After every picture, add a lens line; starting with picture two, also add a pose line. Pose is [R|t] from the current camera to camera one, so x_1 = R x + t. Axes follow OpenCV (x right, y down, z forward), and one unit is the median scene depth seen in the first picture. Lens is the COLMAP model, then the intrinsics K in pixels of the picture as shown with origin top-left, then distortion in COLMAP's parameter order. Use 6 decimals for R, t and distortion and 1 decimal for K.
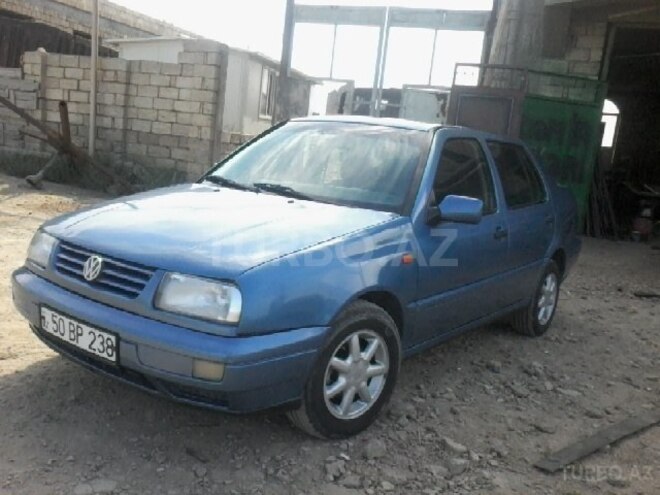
lens RADIAL K [[628.1, 0, 330.0], [0, 628.1, 247.5], [0, 0, 1]] dist [-0.051975, 0.002155]
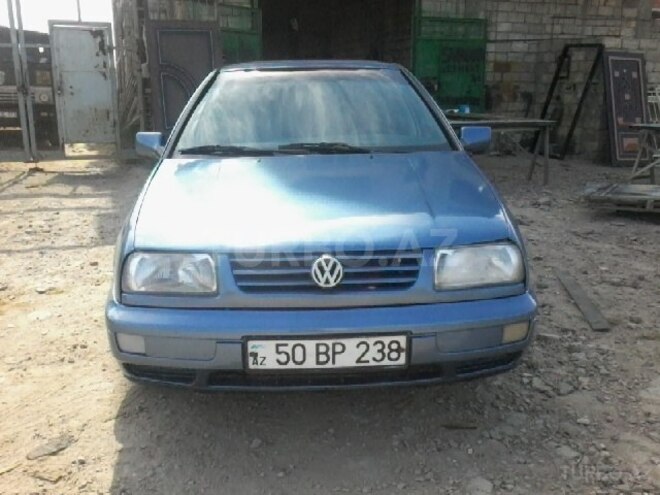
lens RADIAL K [[628.1, 0, 330.0], [0, 628.1, 247.5], [0, 0, 1]] dist [-0.051975, 0.002155]
pose [[0.780705, -0.246186, 0.574362, -0.850364], [0.184208, 0.968951, 0.164931, -0.135013], [-0.597132, -0.022961, 0.801814, 0.335685]]
